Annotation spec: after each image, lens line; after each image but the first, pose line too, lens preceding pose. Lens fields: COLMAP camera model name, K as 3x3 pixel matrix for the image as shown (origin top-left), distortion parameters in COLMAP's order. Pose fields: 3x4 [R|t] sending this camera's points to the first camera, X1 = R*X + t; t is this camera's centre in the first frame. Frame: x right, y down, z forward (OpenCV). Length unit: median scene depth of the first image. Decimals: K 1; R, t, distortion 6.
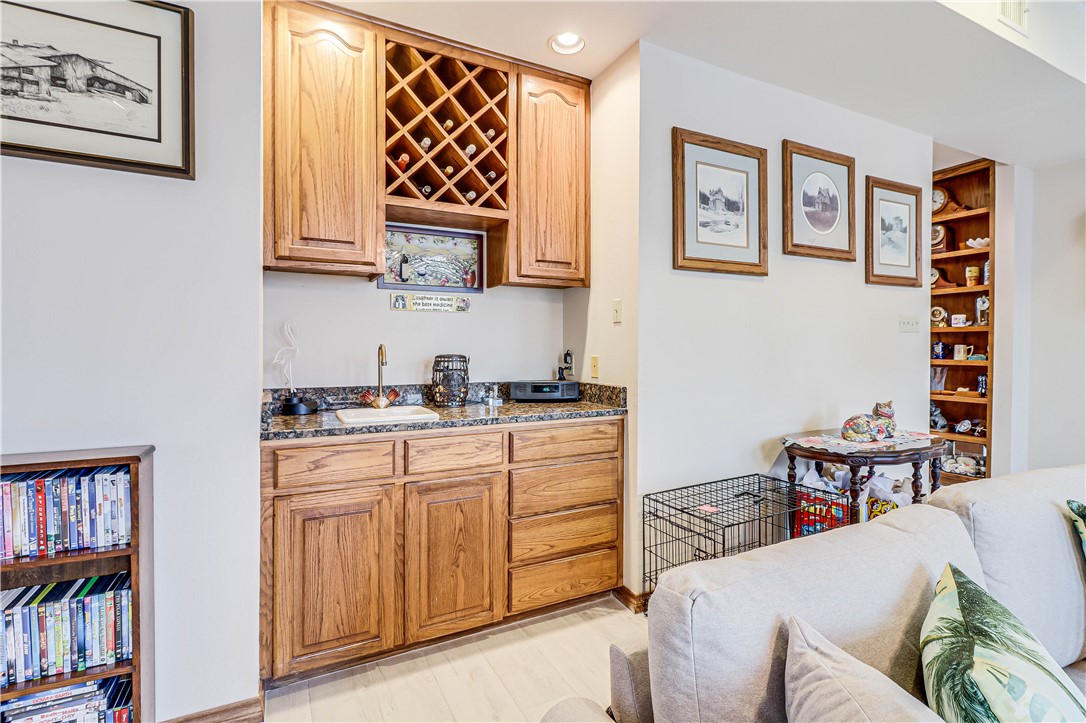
lens RADIAL K [[502.8, 0, 546.7], [0, 502.8, 350.9], [0, 0, 1]] dist [0.002681, 0.000562]
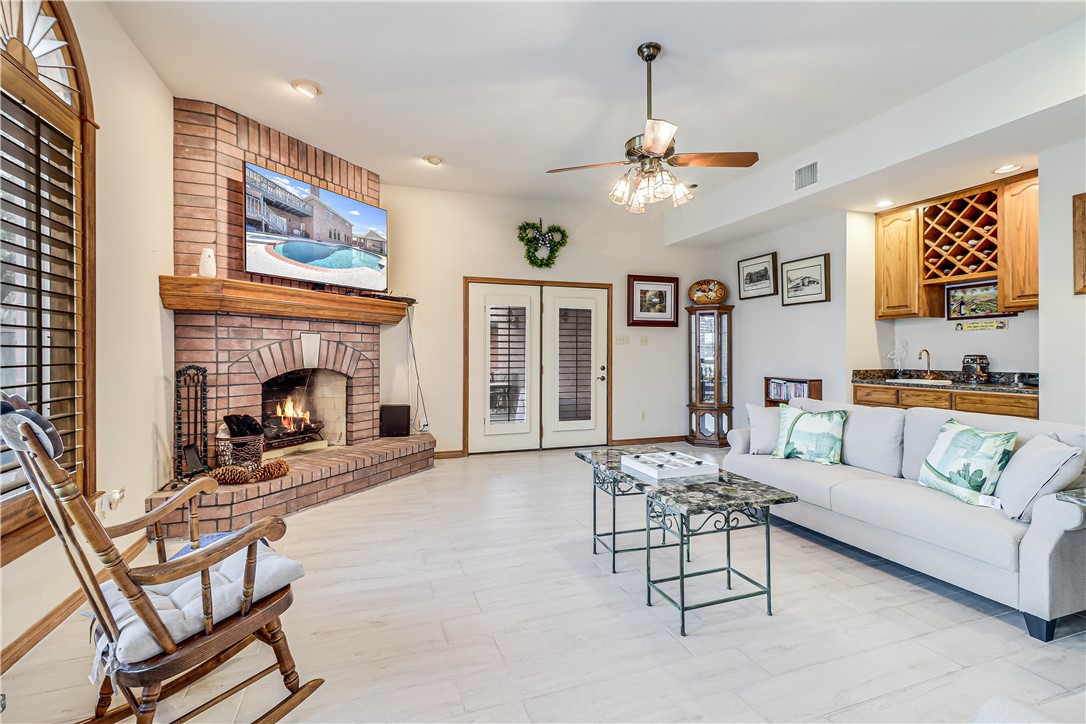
lens RADIAL K [[491.9, 0, 544.1], [0, 491.9, 353.8], [0, 0, 1]] dist [0.011900, 0.000219]
pose [[-0.123026, 0.001486, -0.992402, 1.898432], [-0.004313, 0.999989, 0.002032, 0.006734], [0.992394, 0.004530, -0.123018, -0.328696]]
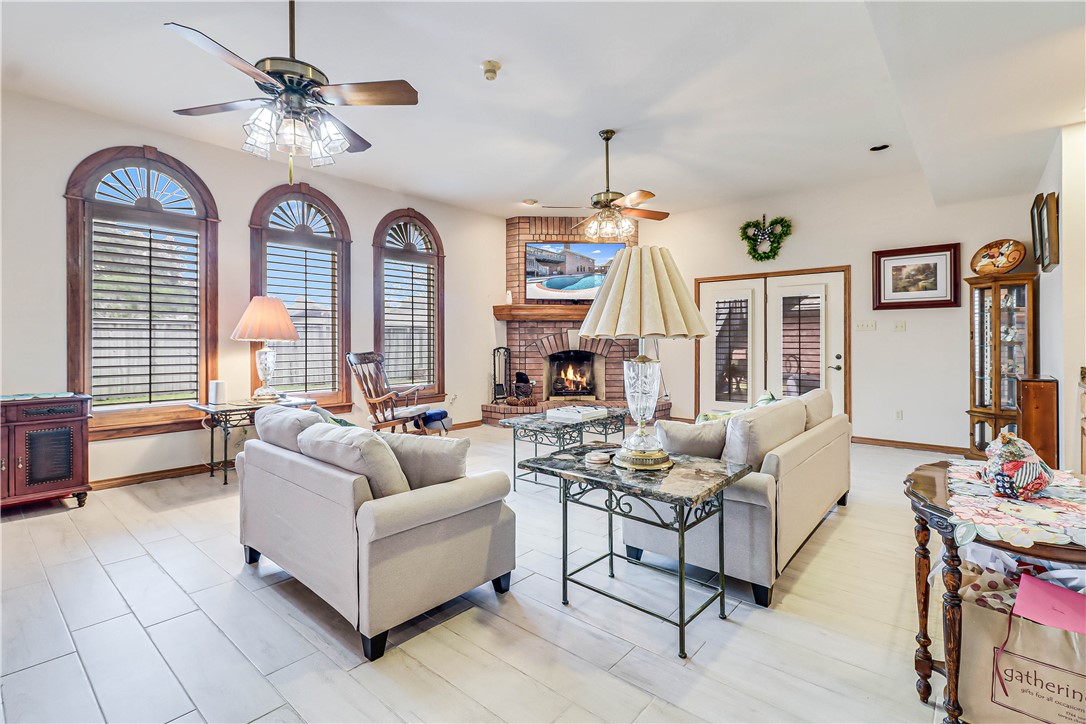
lens RADIAL K [[506.0, 0, 542.9], [0, 506.0, 339.8], [0, 0, 1]] dist [-0.001633, 0.000885]
pose [[-0.920610, -0.000532, -0.390484, 1.574203], [-0.000639, 1.000000, 0.000143, 0.002447], [0.390483, 0.000381, -0.920610, 1.479443]]
